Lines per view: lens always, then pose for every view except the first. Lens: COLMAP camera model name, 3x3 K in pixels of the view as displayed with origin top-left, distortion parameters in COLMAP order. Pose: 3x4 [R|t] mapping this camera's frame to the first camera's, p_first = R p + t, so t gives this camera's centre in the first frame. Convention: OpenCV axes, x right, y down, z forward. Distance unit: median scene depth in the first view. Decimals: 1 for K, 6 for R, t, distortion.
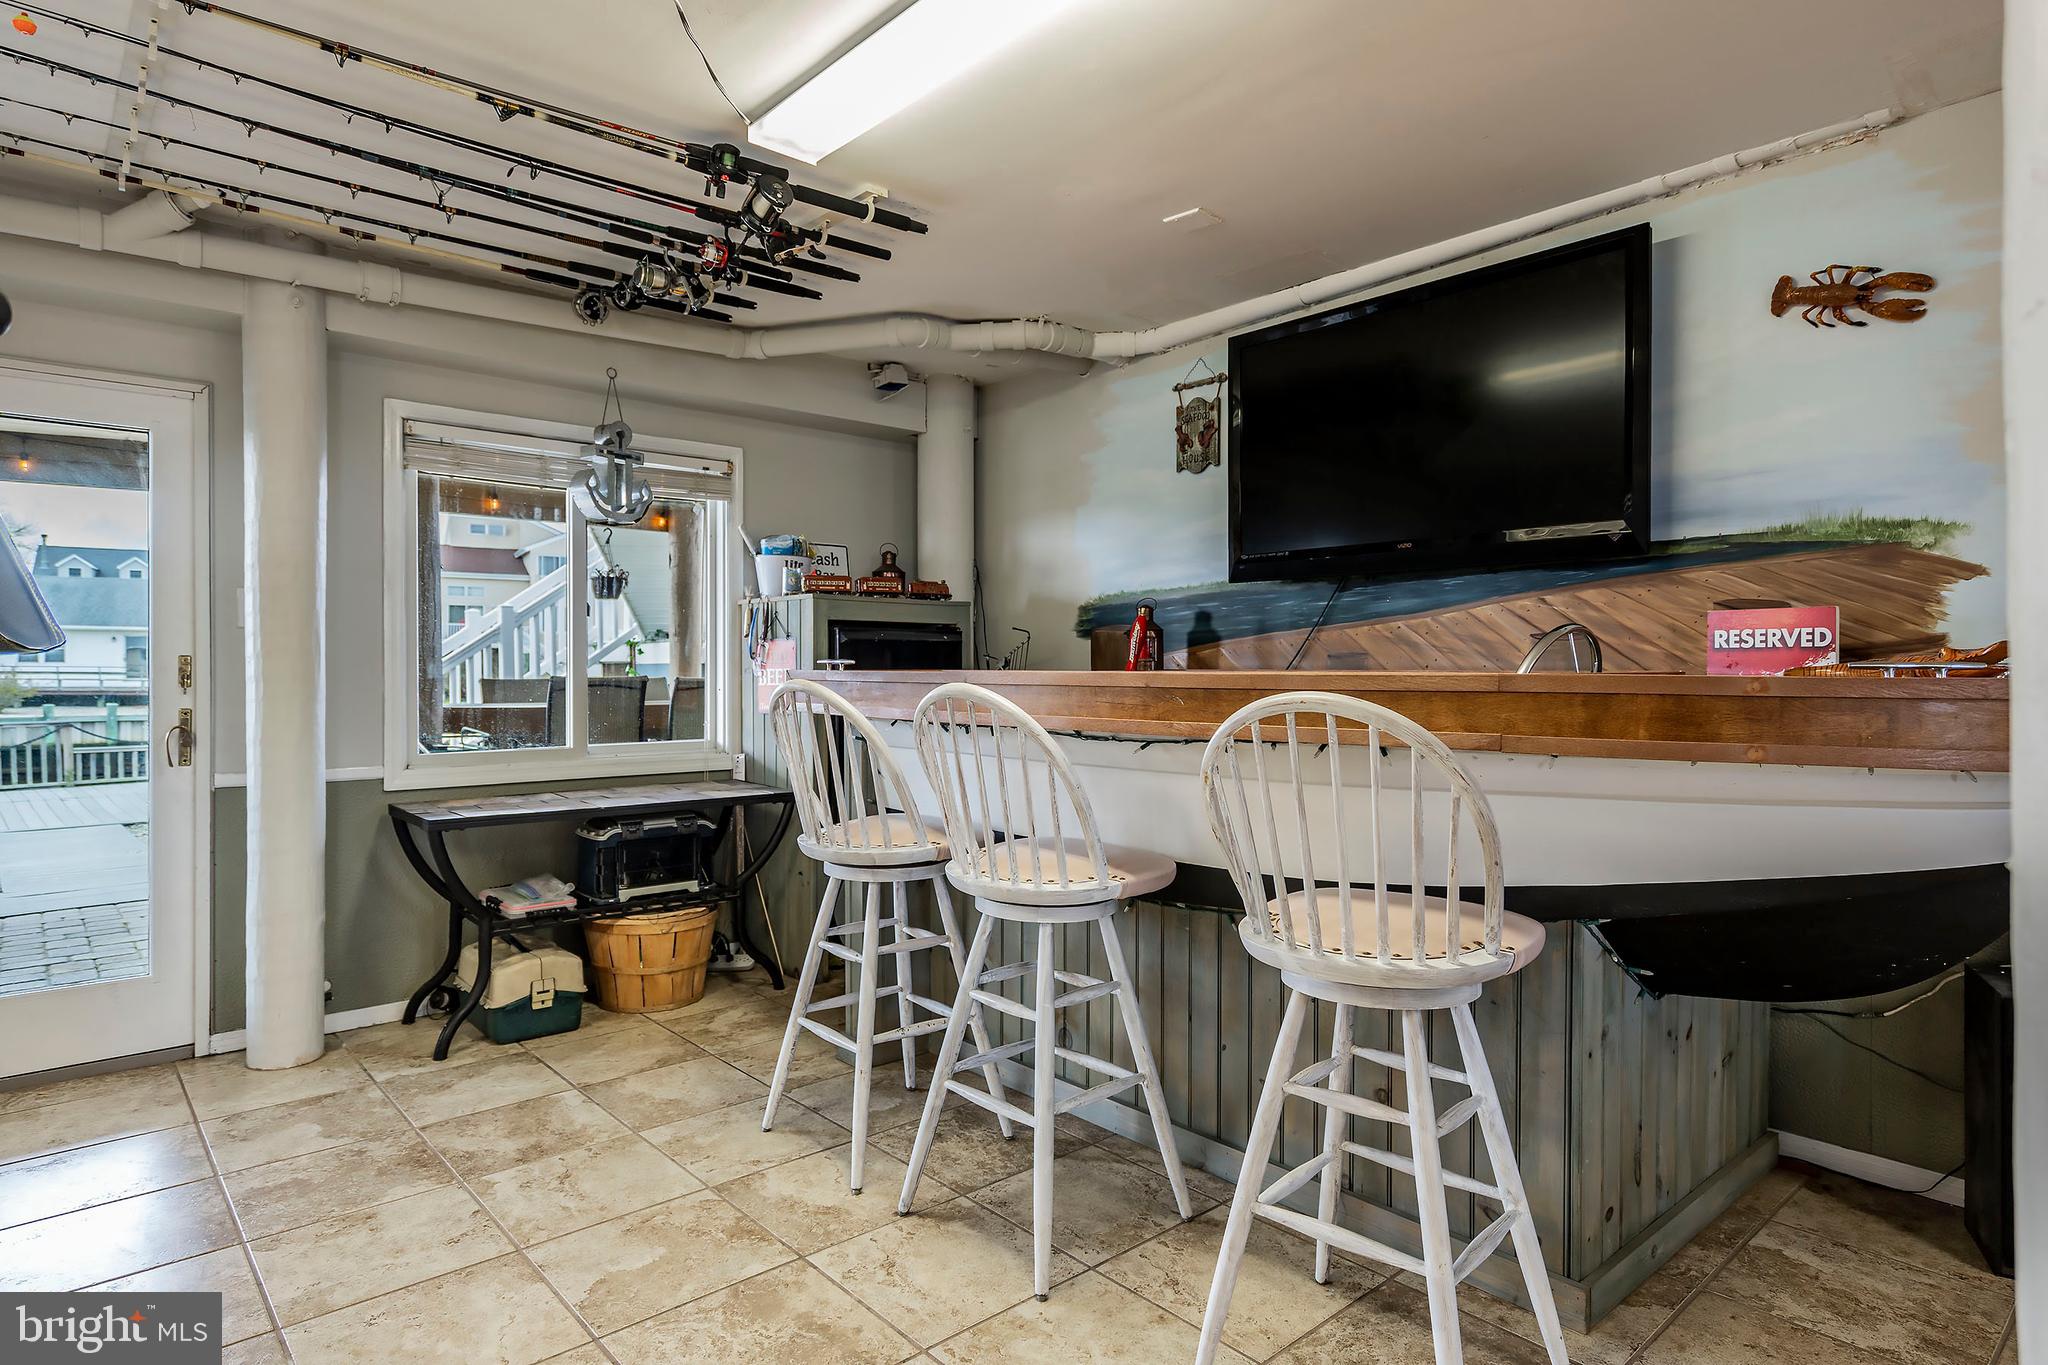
lens RADIAL K [[1126.4, 0, 1024.0], [0, 1126.4, 682.5], [0, 0, 1]] dist [0.002867, 0.000828]
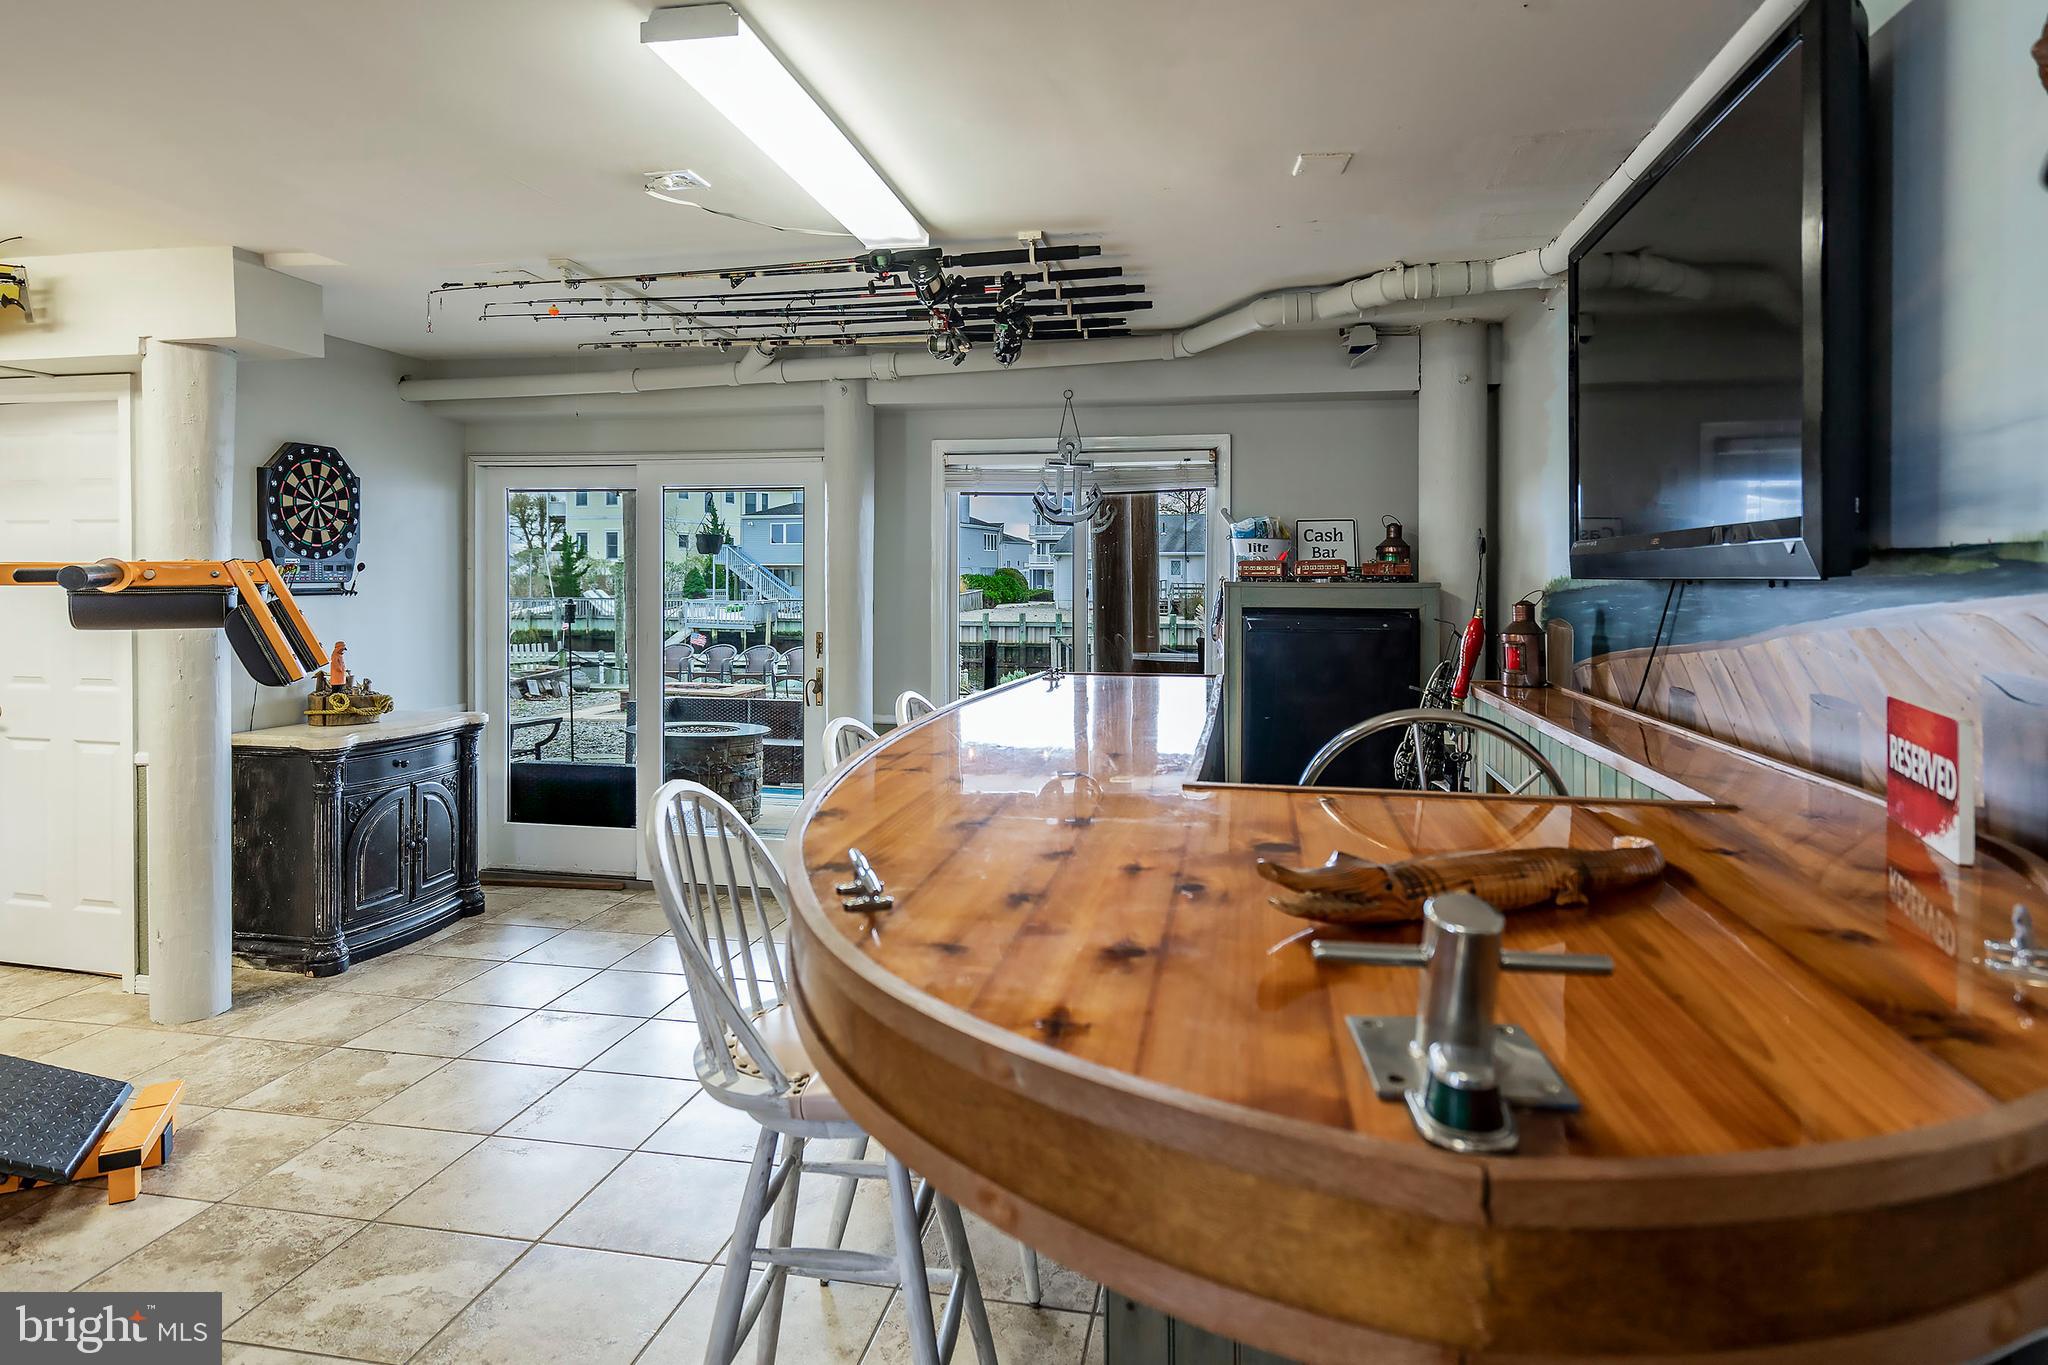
lens RADIAL K [[1151.0, 0, 1023.1], [0, 1151.0, 586.3], [0, 0, 1]] dist [0.000566, 0.000105]
pose [[0.605907, 0.007422, -0.795501, 0.634205], [-0.014094, 0.999900, -0.001406, -0.086776], [0.795410, 0.012064, 0.605951, 0.288756]]
